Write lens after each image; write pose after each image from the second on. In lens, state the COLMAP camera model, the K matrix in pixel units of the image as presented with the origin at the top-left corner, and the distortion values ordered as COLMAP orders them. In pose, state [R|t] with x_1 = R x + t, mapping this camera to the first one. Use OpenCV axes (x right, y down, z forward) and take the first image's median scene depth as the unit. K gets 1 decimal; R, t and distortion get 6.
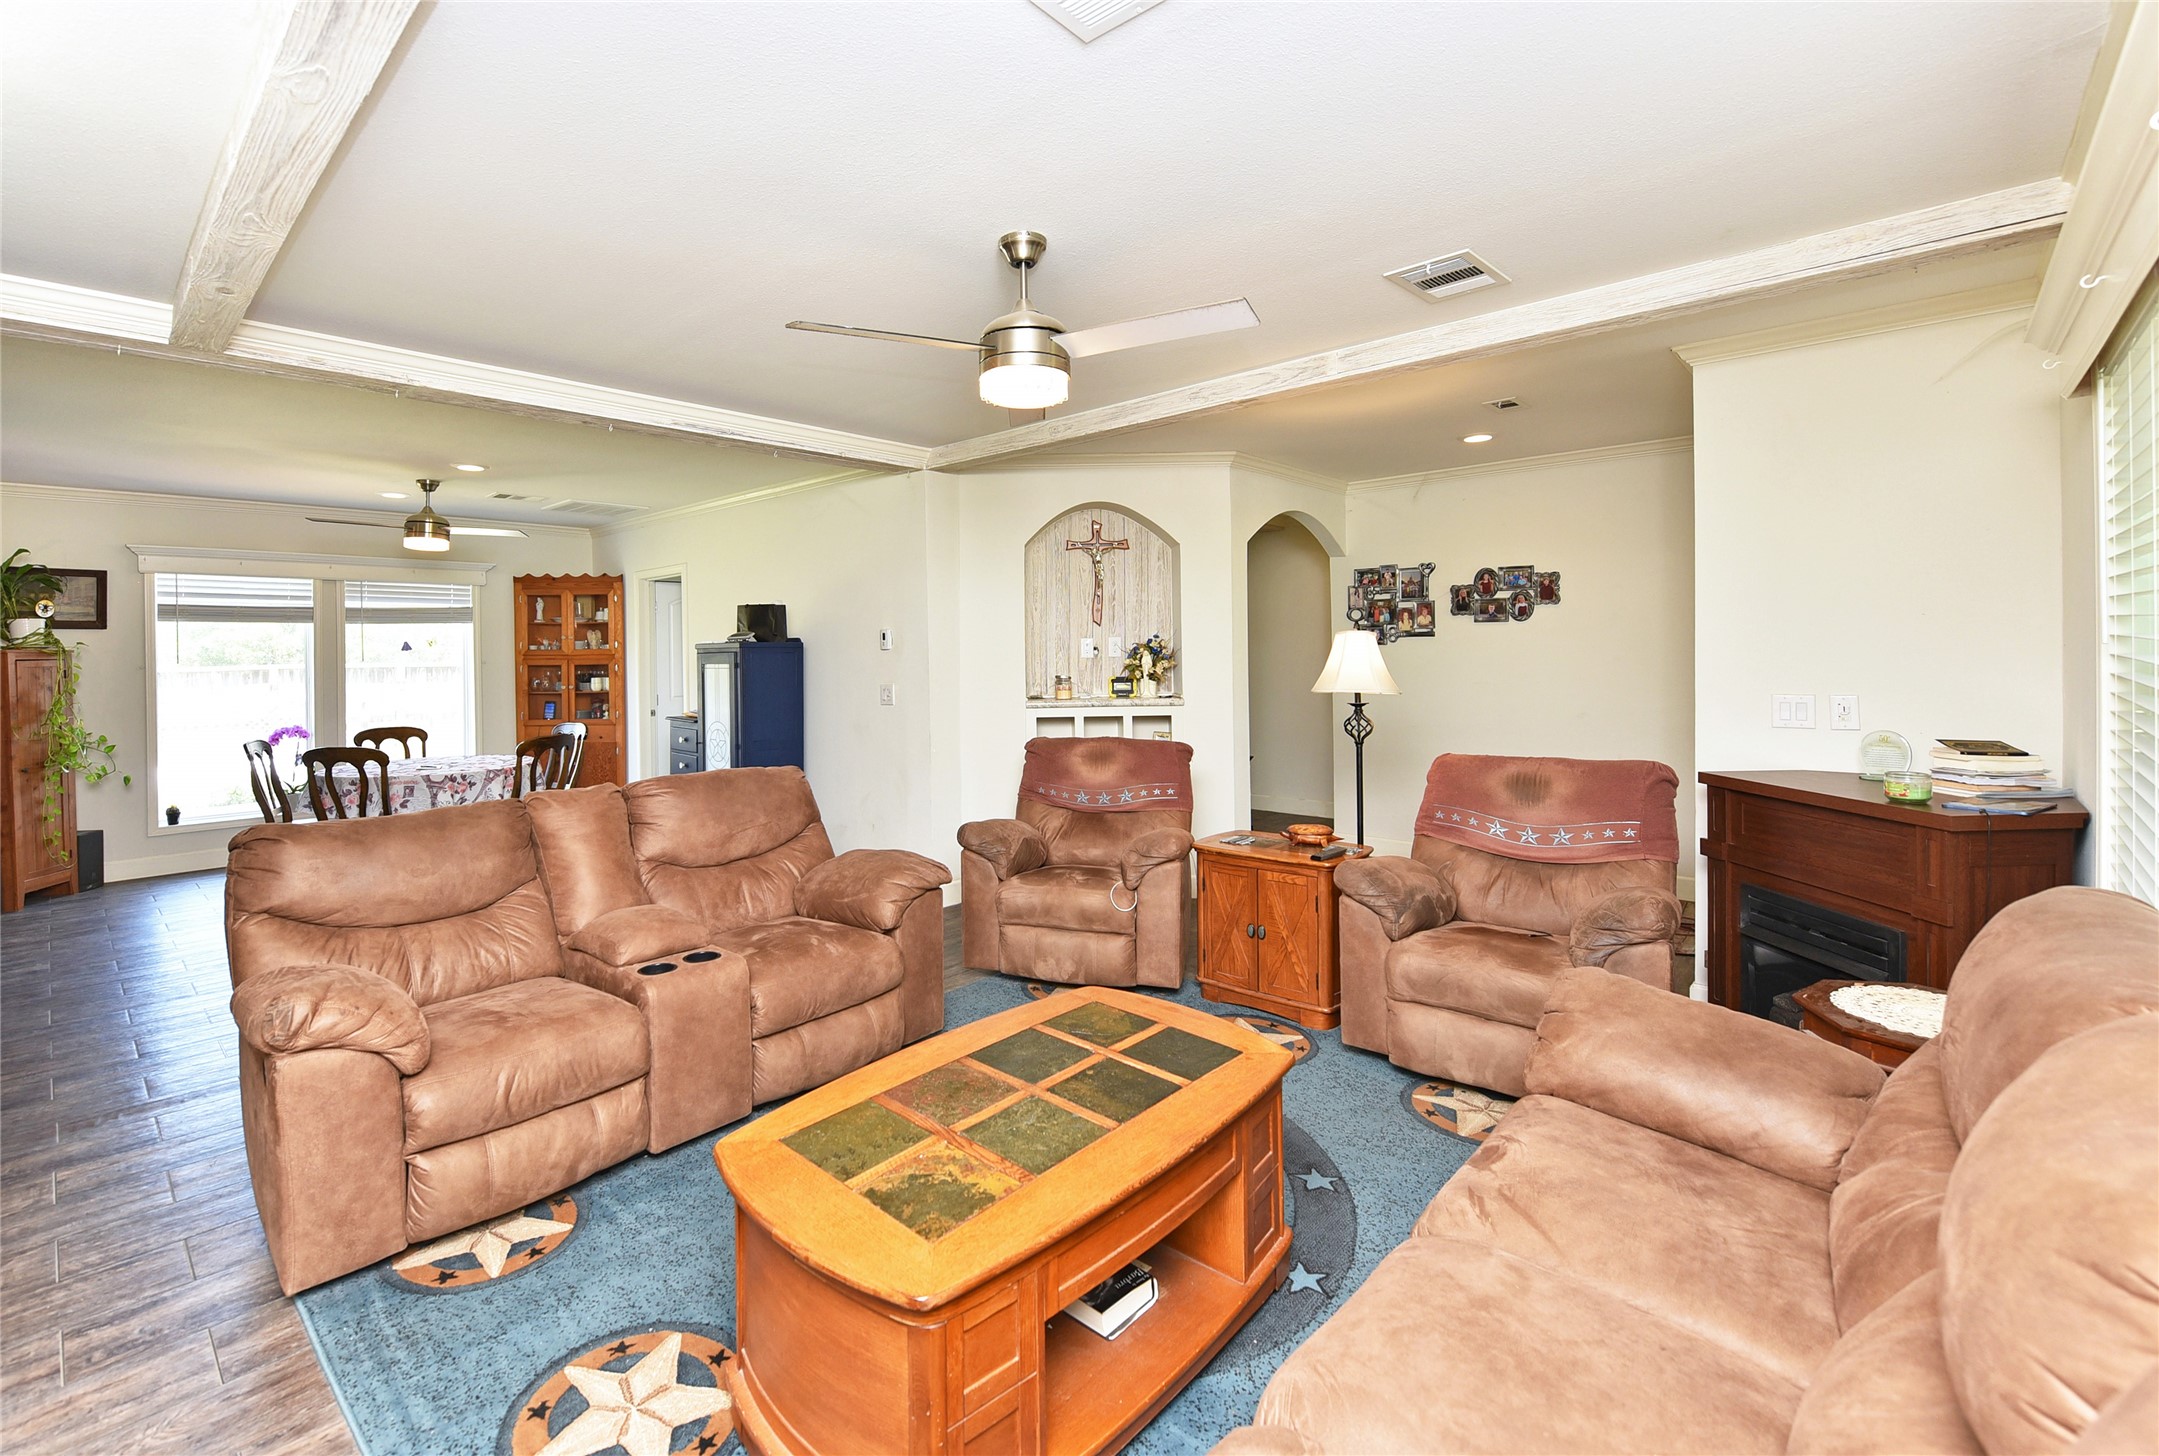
lens RADIAL K [[945.3, 0, 1044.3], [0, 945.3, 650.5], [0, 0, 1]] dist [-0.025012, -0.000335]
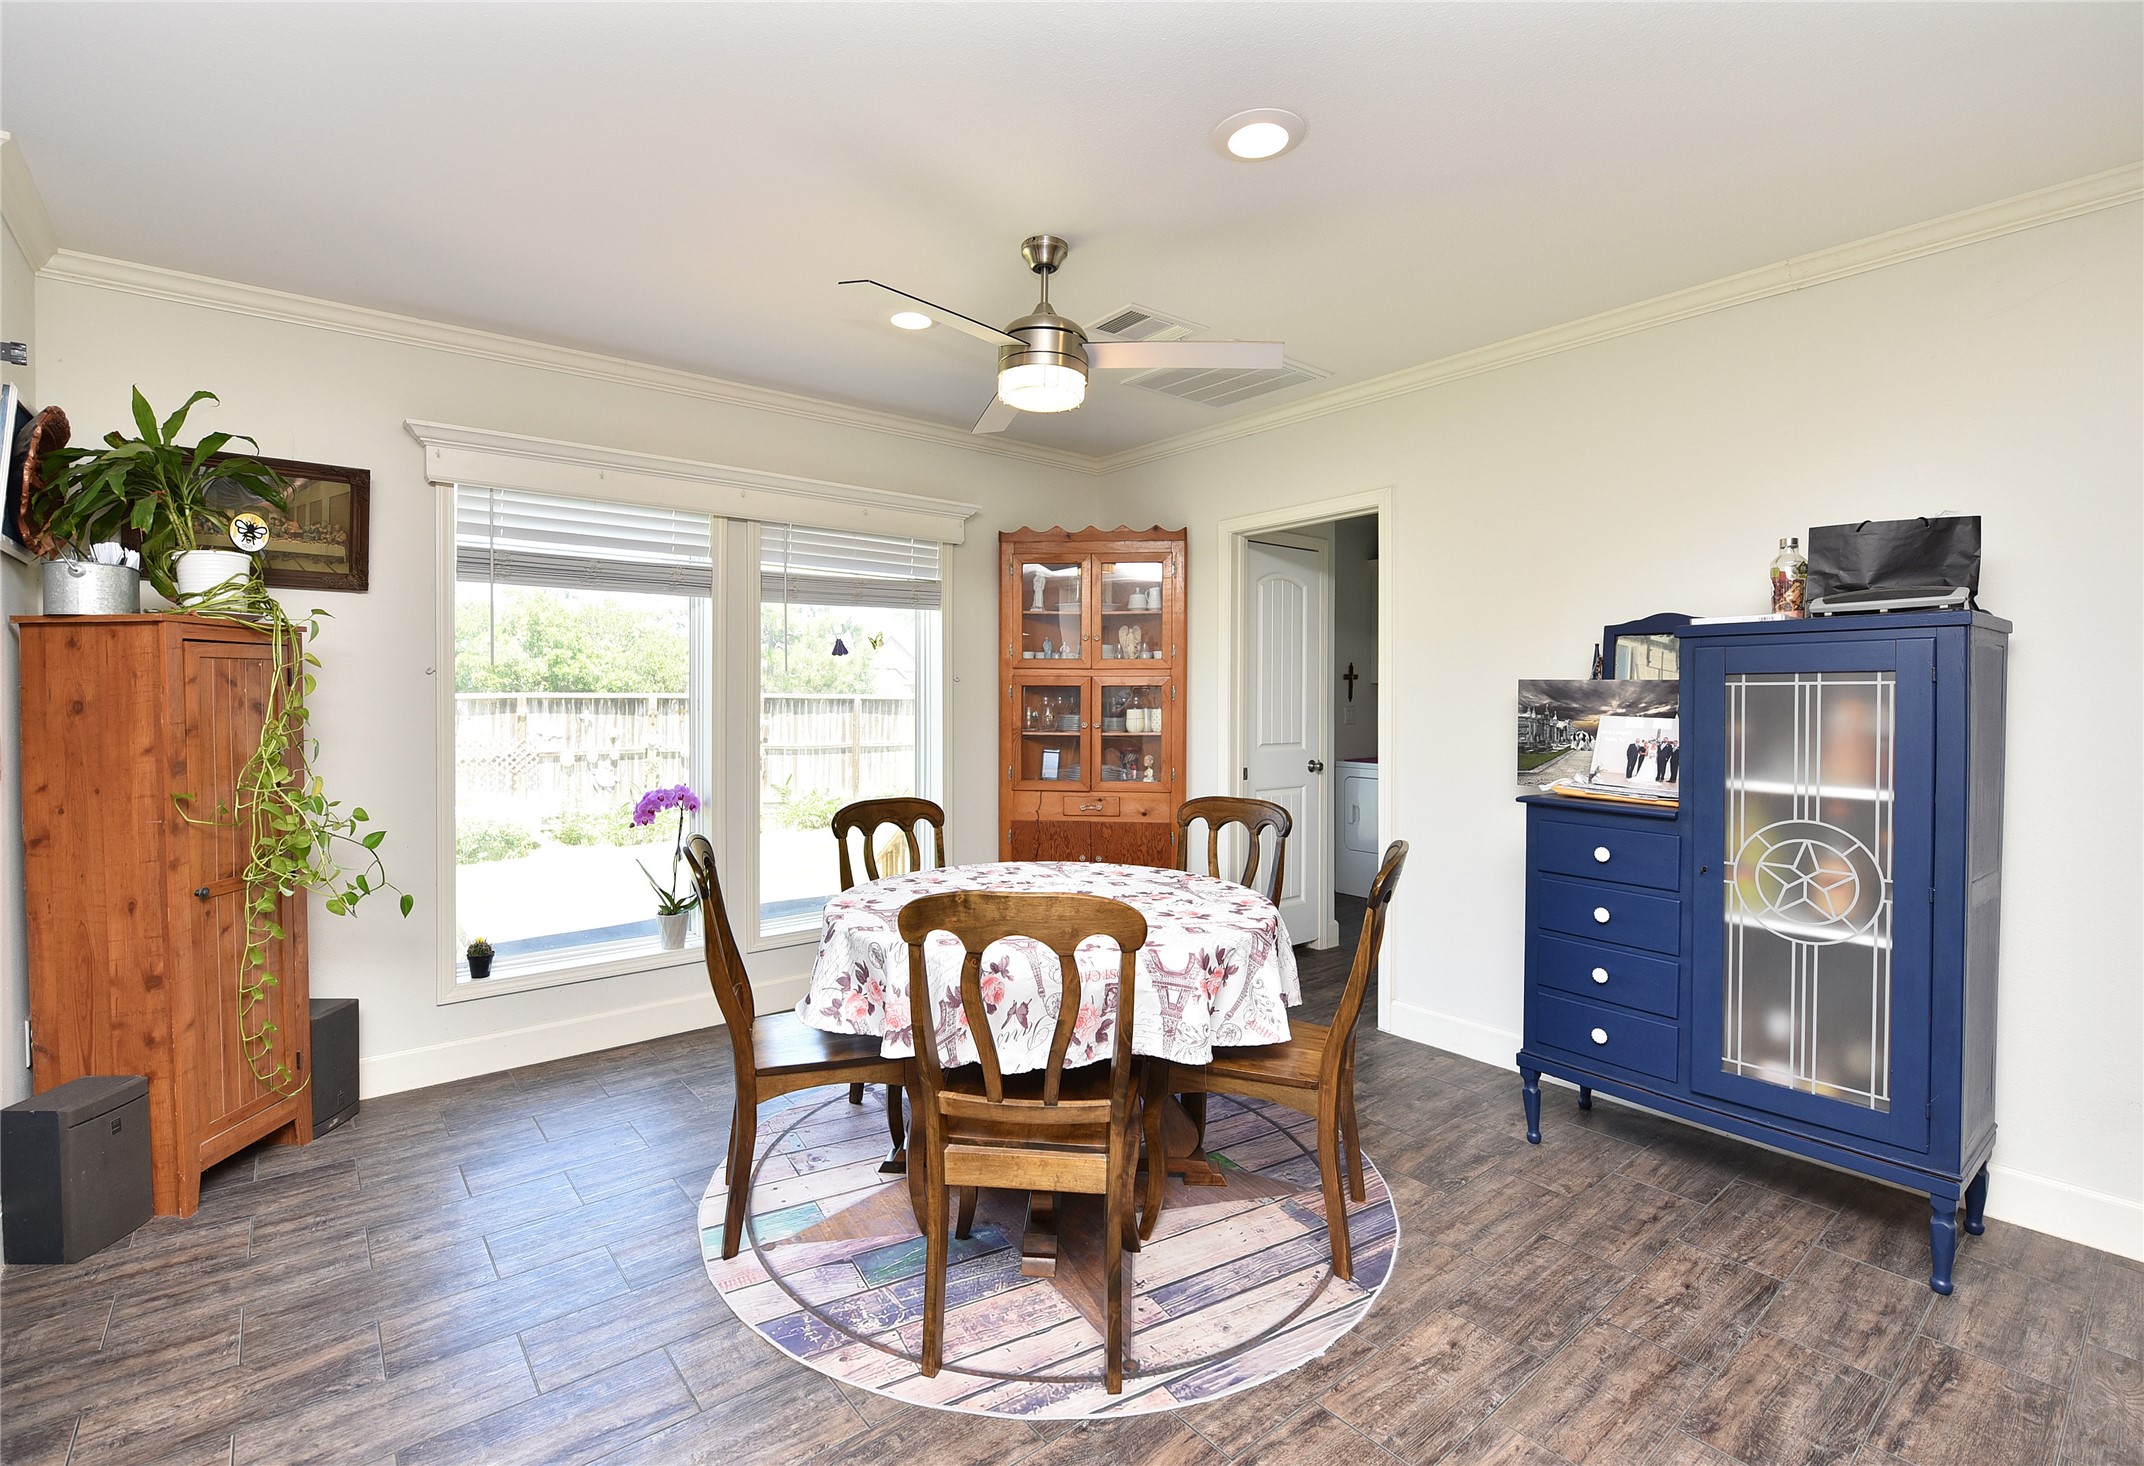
lens RADIAL K [[960.7, 0, 1055.3], [0, 960.7, 707.8], [0, 0, 1]] dist [-0.014141, -0.000408]
pose [[0.988232, 0.017142, -0.151996, -0.583431], [-0.015164, 0.999785, 0.014162, 0.027173], [0.152206, -0.011691, 0.988280, 0.557499]]
